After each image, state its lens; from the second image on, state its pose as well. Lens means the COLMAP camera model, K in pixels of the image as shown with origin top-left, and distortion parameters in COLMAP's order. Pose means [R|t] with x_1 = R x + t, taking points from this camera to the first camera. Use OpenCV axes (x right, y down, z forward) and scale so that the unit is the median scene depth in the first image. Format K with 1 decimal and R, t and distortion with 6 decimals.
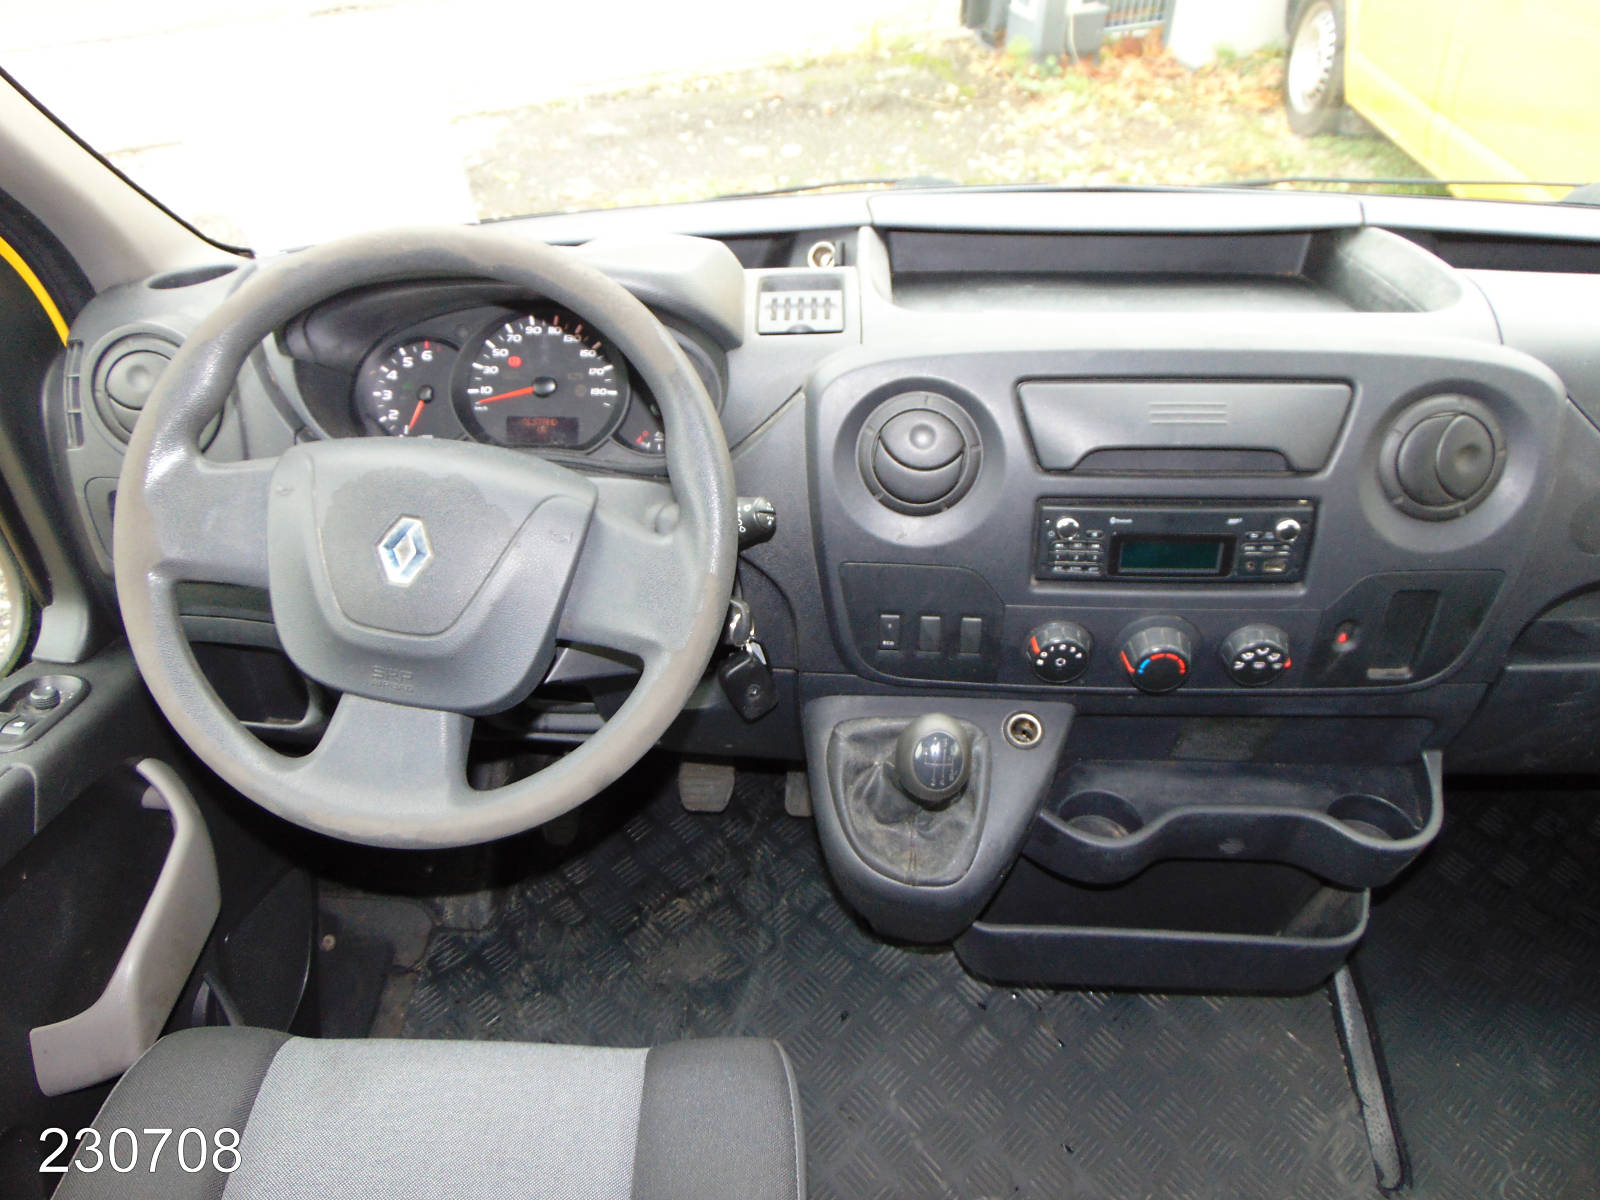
lens RADIAL K [[1202.8, 0, 781.7], [0, 1202.8, 596.7], [0, 0, 1]] dist [-0.035141, 0.069541]
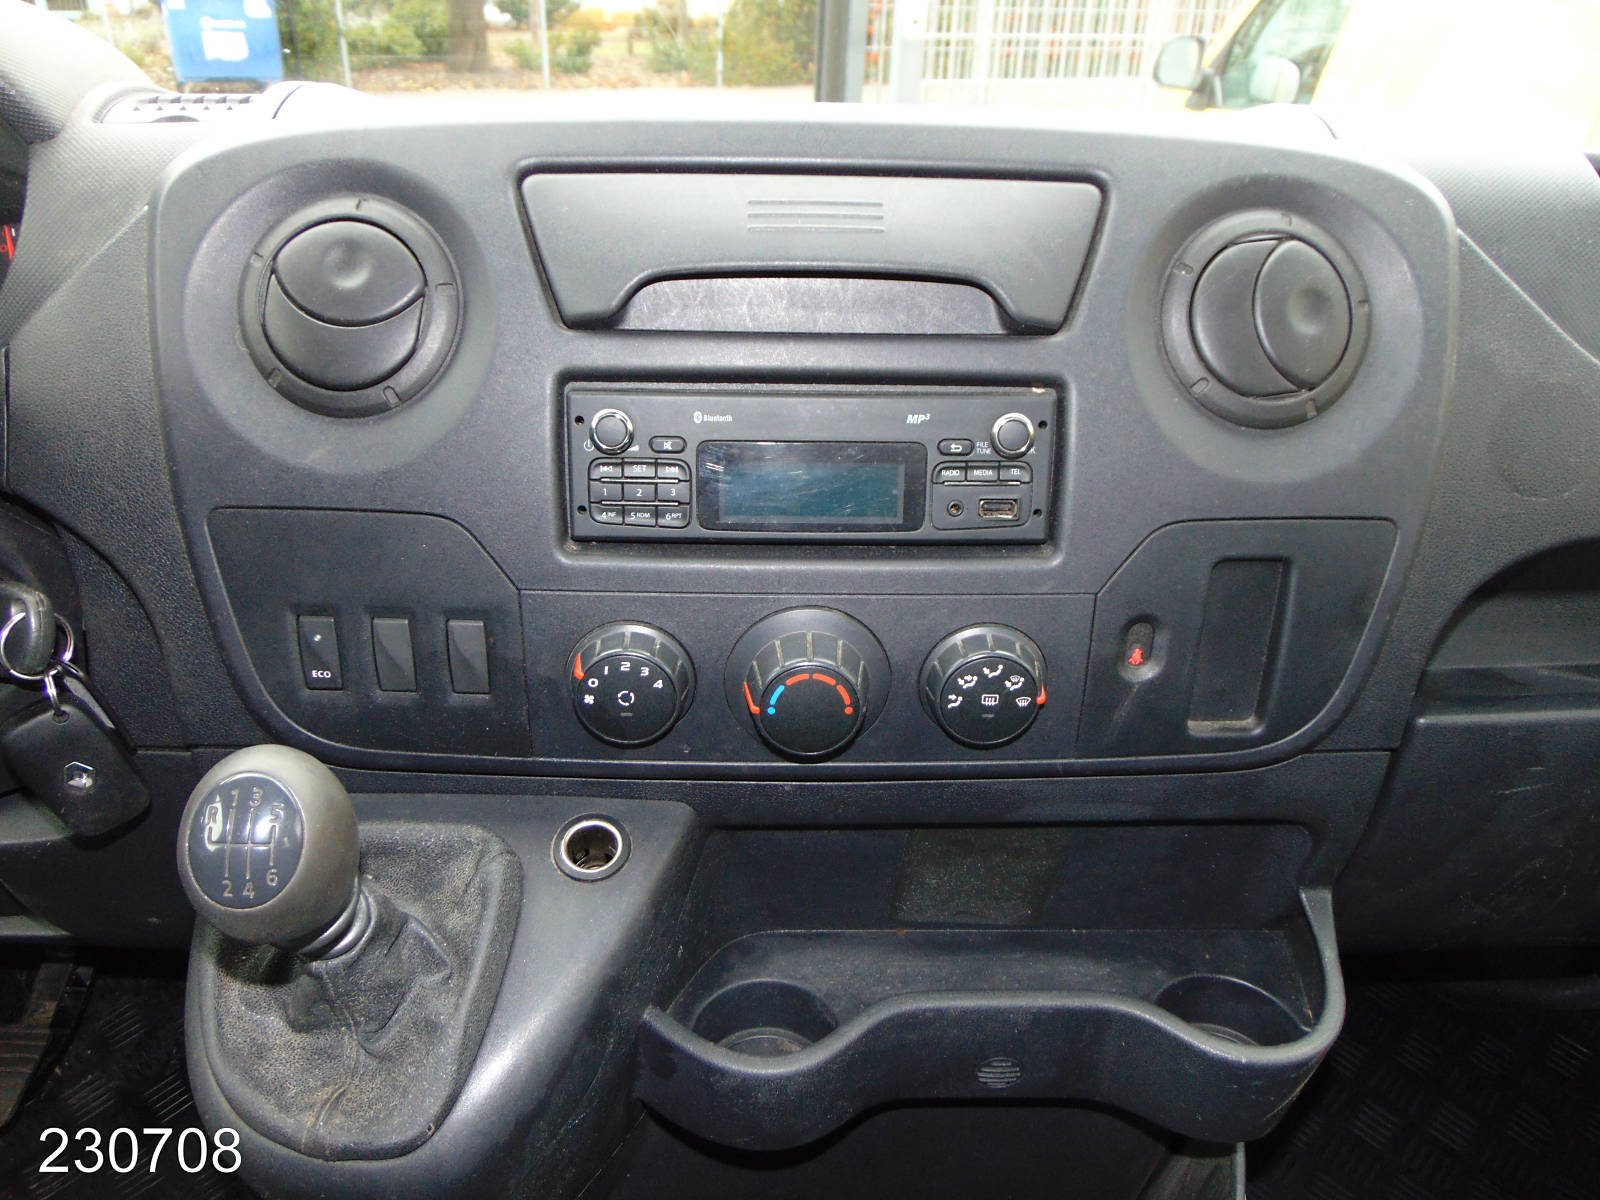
lens RADIAL K [[1202.8, 0, 781.7], [0, 1202.8, 596.7], [0, 0, 1]] dist [-0.035141, 0.069541]
pose [[0.996145, 0.006127, 0.087502, 0.252702], [0.014090, 0.973428, -0.228559, 0.133066], [-0.086577, 0.228911, 0.969590, 0.461698]]
